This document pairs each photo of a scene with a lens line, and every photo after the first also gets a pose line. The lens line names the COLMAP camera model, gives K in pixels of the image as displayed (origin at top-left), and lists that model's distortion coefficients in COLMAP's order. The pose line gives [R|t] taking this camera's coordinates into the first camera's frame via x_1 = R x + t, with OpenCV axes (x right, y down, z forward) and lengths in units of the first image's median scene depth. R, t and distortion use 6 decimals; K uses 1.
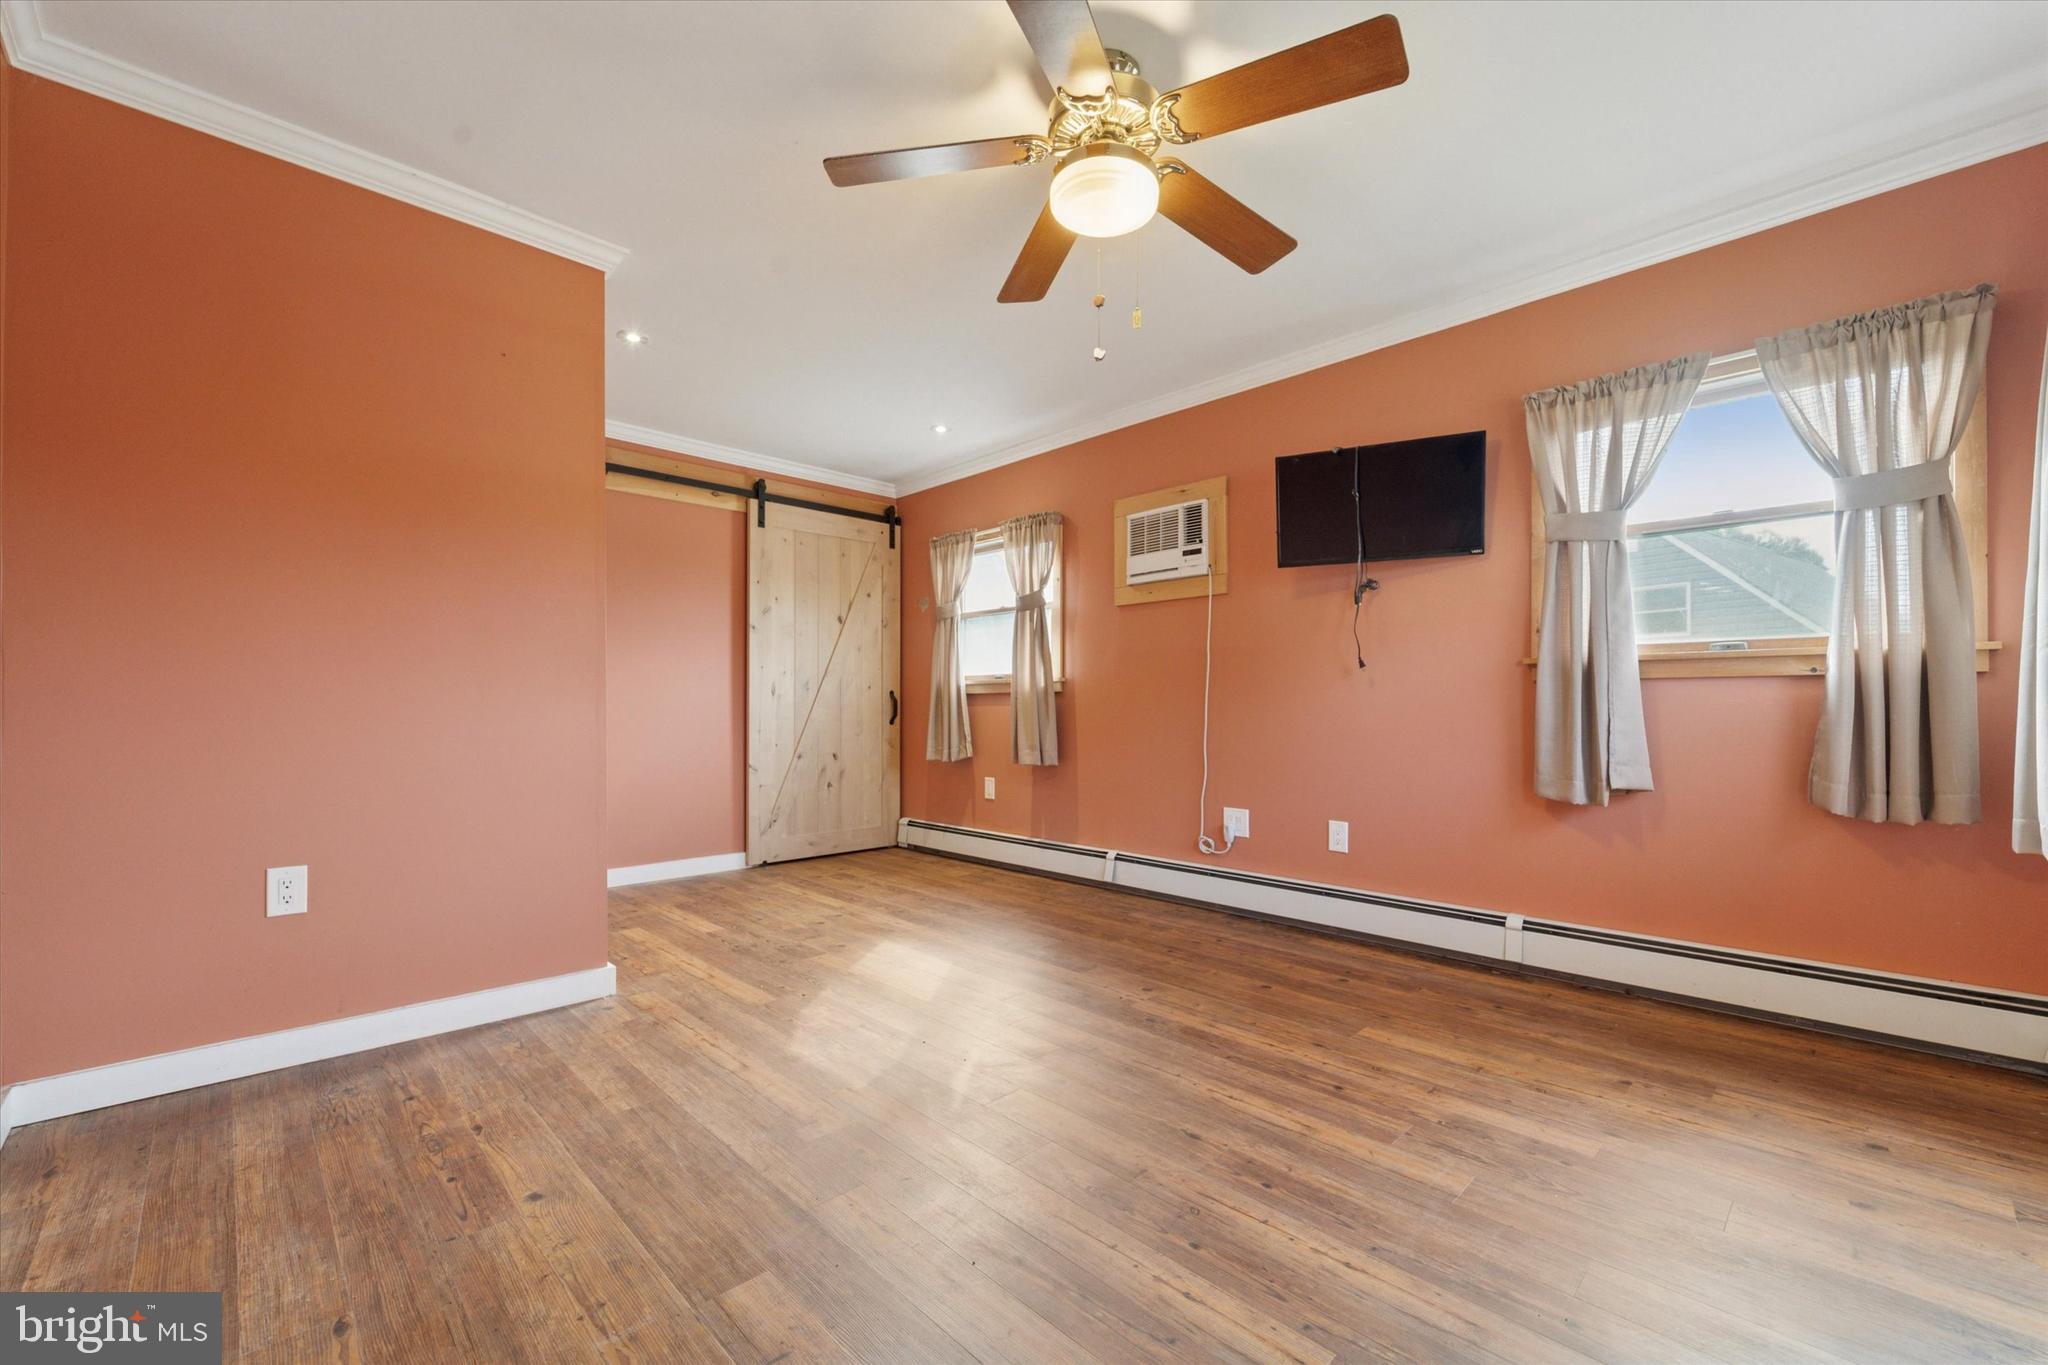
lens RADIAL K [[829.5, 0, 1025.2], [0, 829.5, 721.7], [0, 0, 1]] dist [-0.000585, -0.000043]
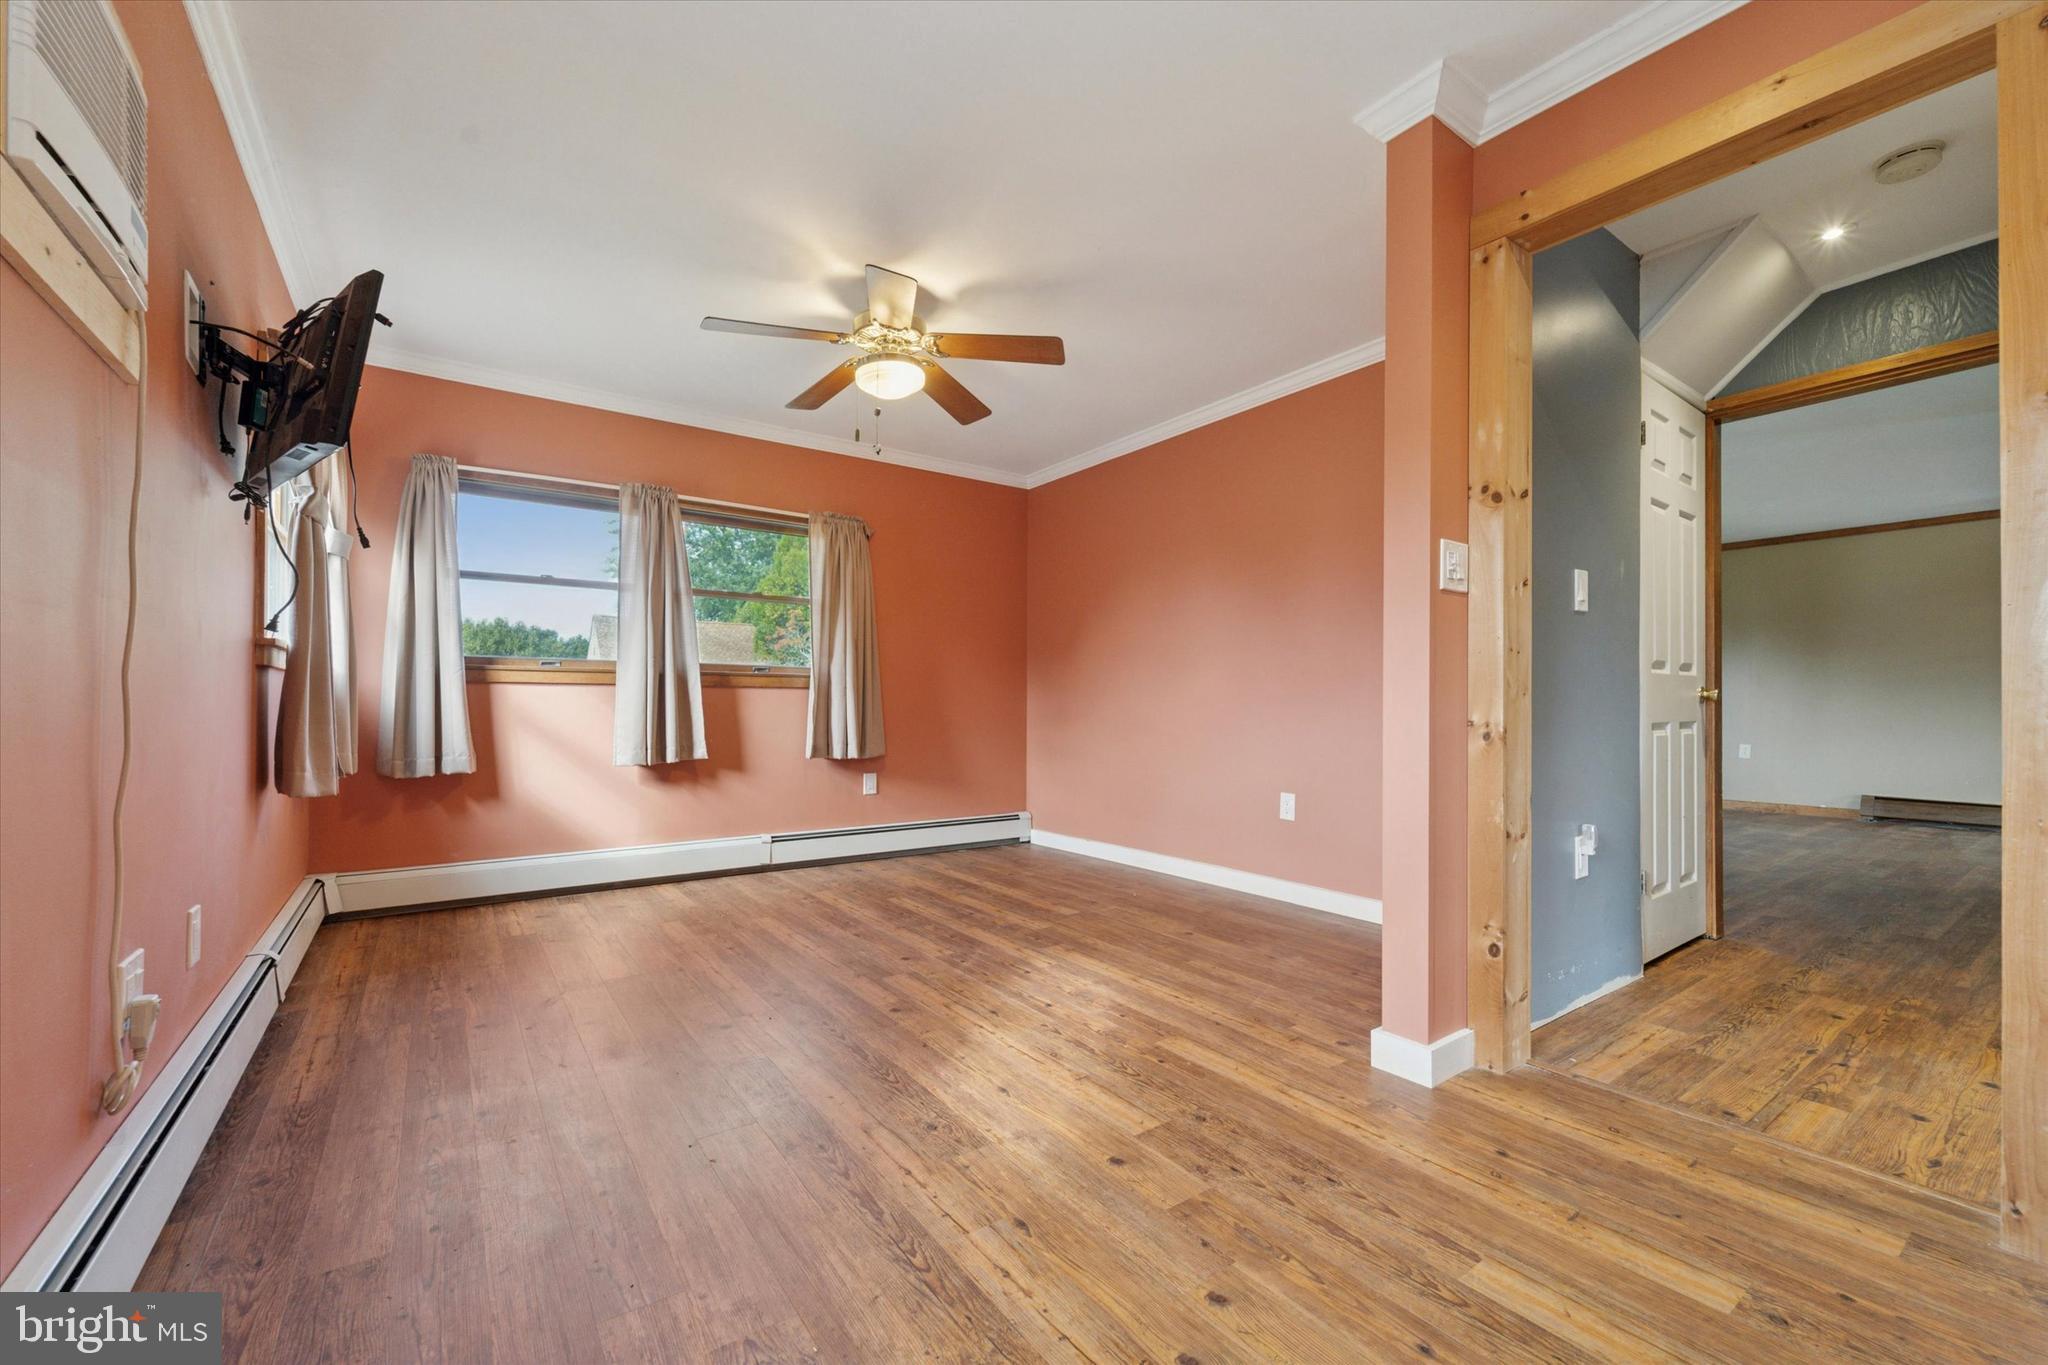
lens RADIAL K [[829.5, 0, 1025.2], [0, 829.5, 721.7], [0, 0, 1]] dist [-0.000585, -0.000043]
pose [[-0.988148, -0.004129, 0.153446, -0.291449], [0.001445, 0.999344, 0.036194, -0.021626], [-0.153494, 0.035987, -0.987494, 1.805710]]
